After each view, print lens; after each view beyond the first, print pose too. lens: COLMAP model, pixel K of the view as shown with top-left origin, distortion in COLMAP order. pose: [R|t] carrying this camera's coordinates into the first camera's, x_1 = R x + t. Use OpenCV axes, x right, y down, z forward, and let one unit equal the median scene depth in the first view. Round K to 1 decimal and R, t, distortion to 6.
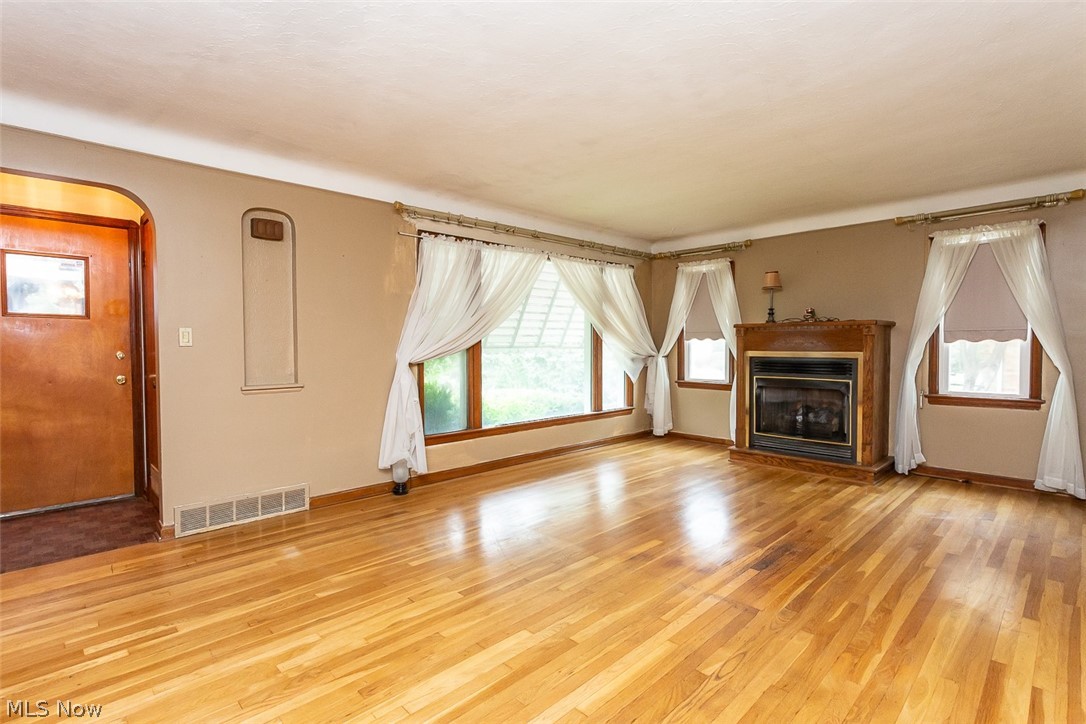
lens RADIAL K [[556.2, 0, 543.0], [0, 556.2, 362.0], [0, 0, 1]] dist [-0.021541, 0.000075]
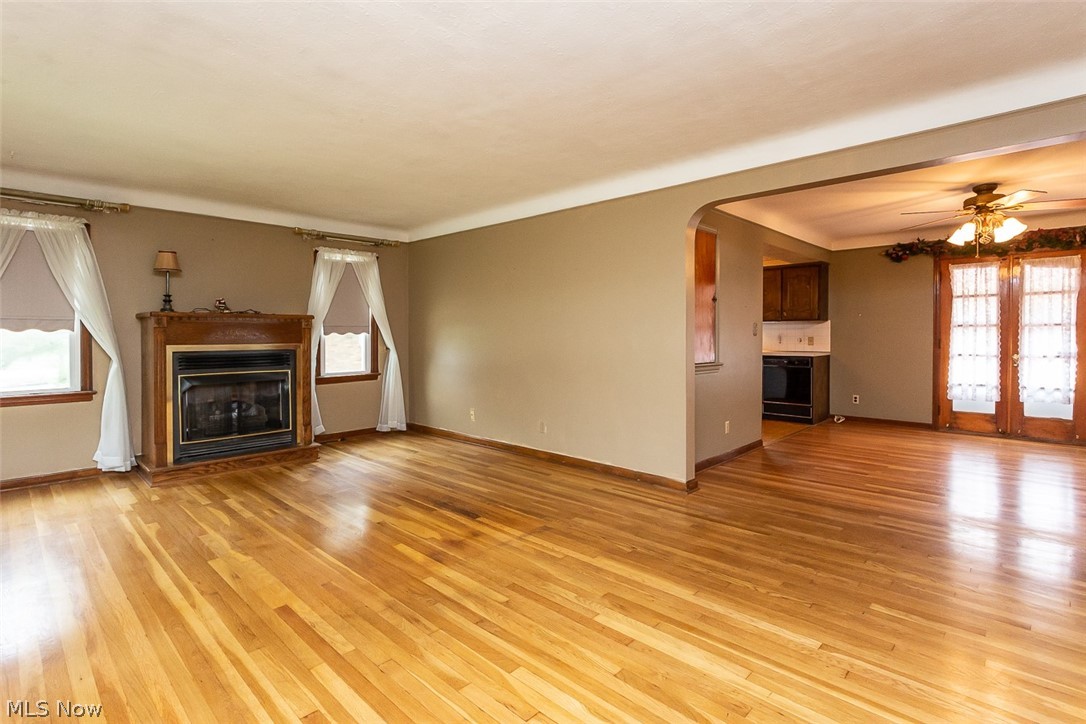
lens RADIAL K [[516.2, 0, 538.3], [0, 516.2, 345.0], [0, 0, 1]] dist [0.002612, 0.000594]
pose [[-0.060974, -0.020007, 0.997939, -0.485602], [0.031912, 0.999249, 0.021983, -0.022680], [-0.997629, 0.033187, -0.060290, 0.572885]]
